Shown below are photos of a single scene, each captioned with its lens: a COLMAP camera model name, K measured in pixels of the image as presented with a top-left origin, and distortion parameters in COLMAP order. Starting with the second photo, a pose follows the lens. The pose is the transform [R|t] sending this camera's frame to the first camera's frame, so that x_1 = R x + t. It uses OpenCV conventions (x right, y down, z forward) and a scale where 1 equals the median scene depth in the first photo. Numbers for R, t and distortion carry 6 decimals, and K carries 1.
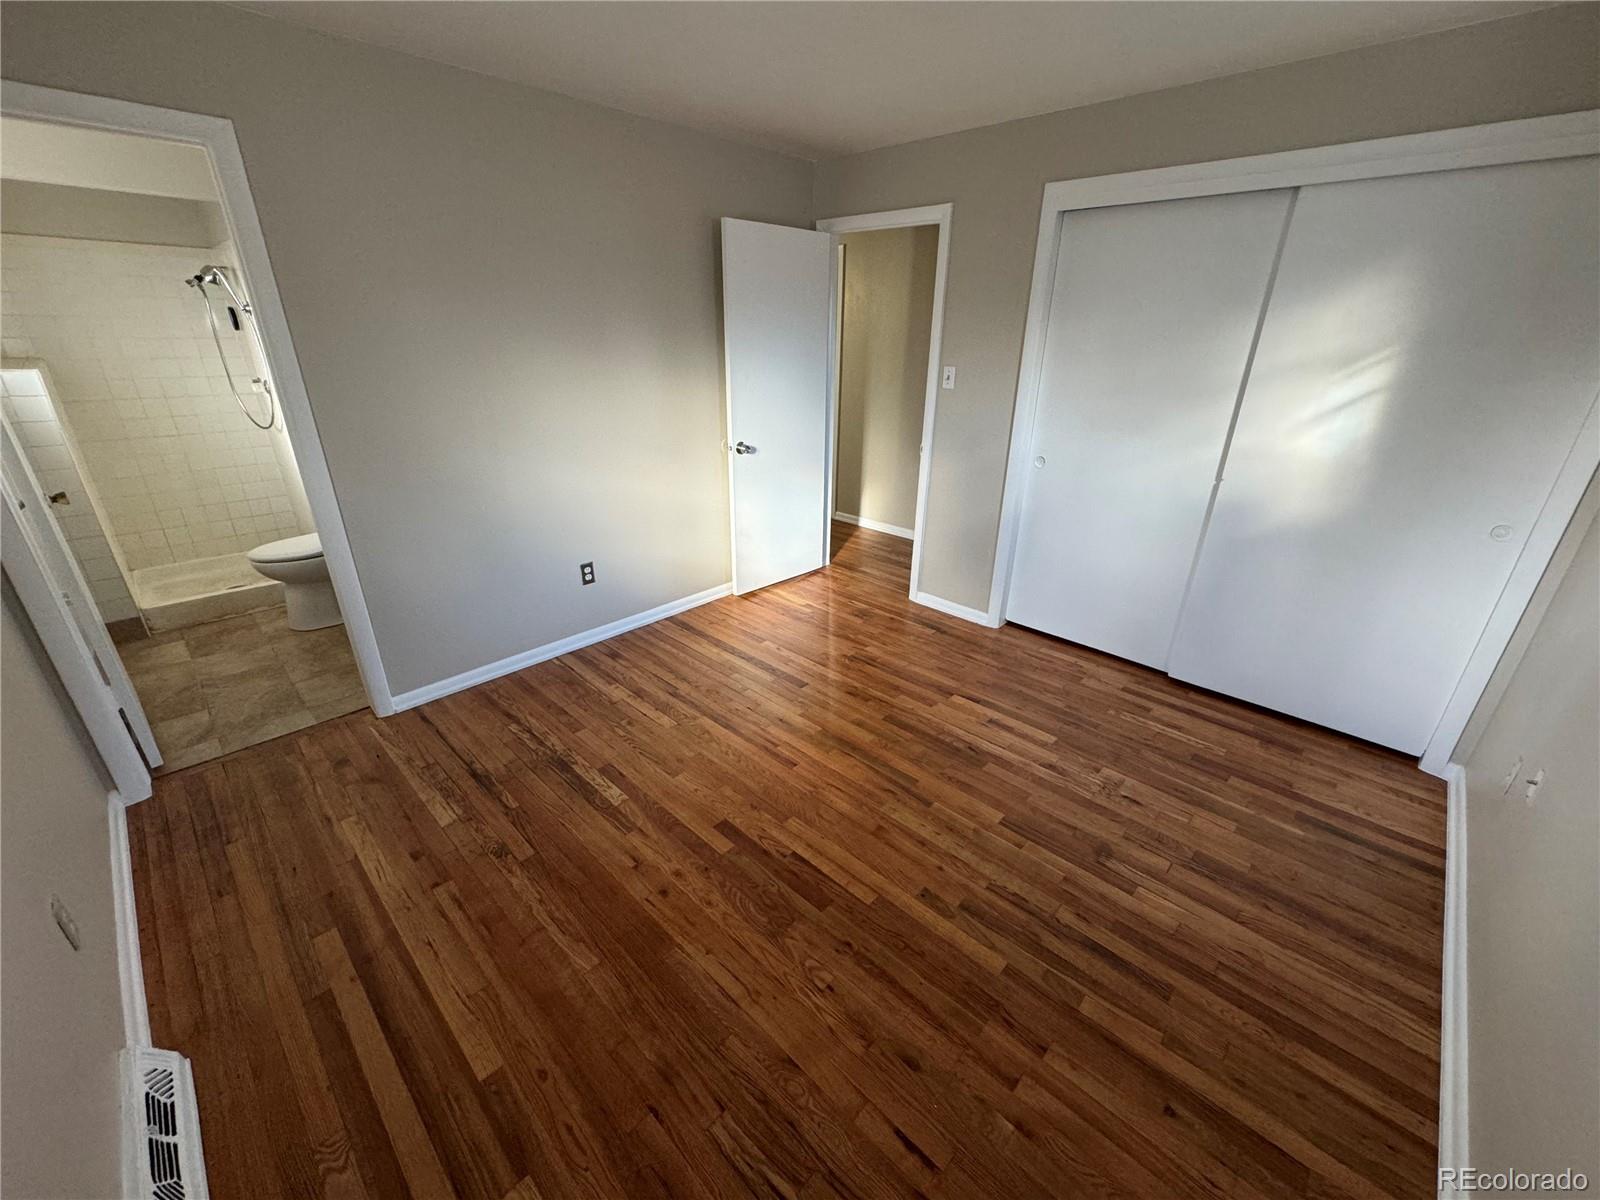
lens RADIAL K [[637.7, 0, 805.7], [0, 637.7, 597.2], [0, 0, 1]] dist [0.000559, -0.000495]
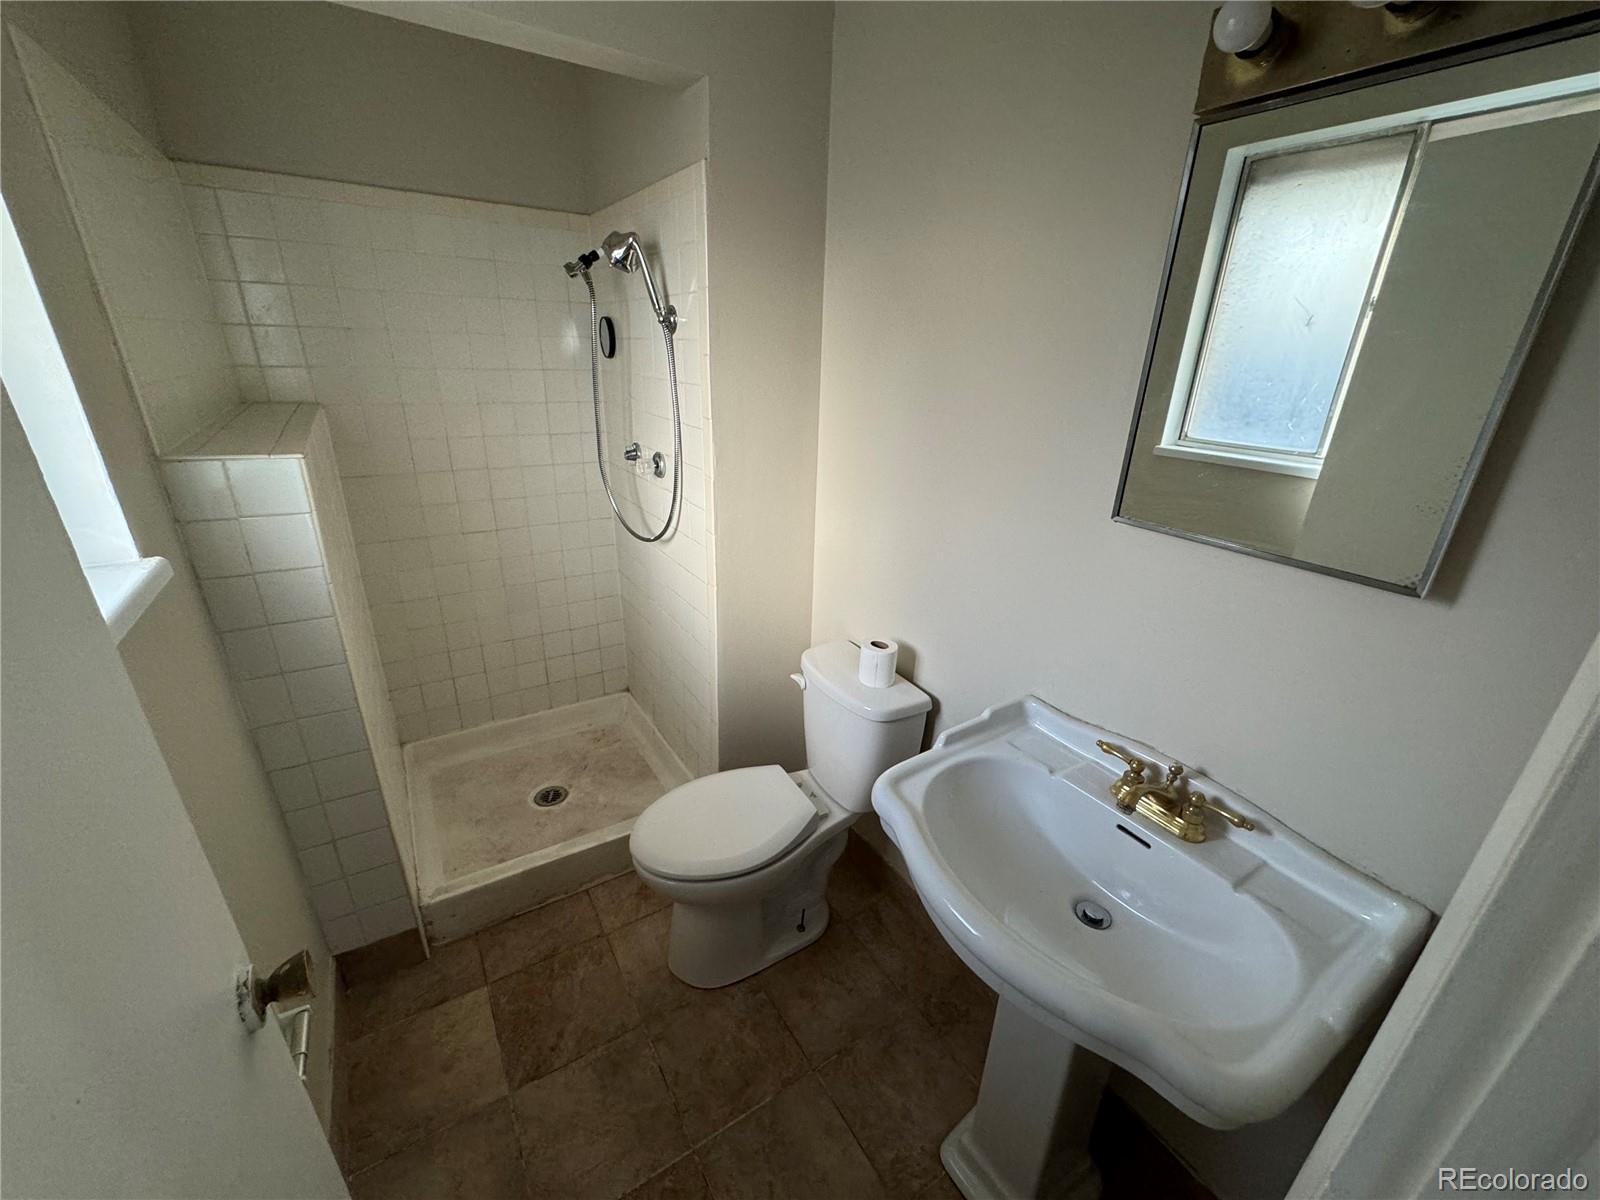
lens RADIAL K [[637.7, 0, 805.7], [0, 637.7, 597.2], [0, 0, 1]] dist [0.000559, -0.000495]
pose [[0.971965, 0.099575, -0.212998, -0.950144], [-0.107247, 0.993925, -0.024743, -0.344794], [0.209240, 0.046893, 0.976739, 0.802912]]
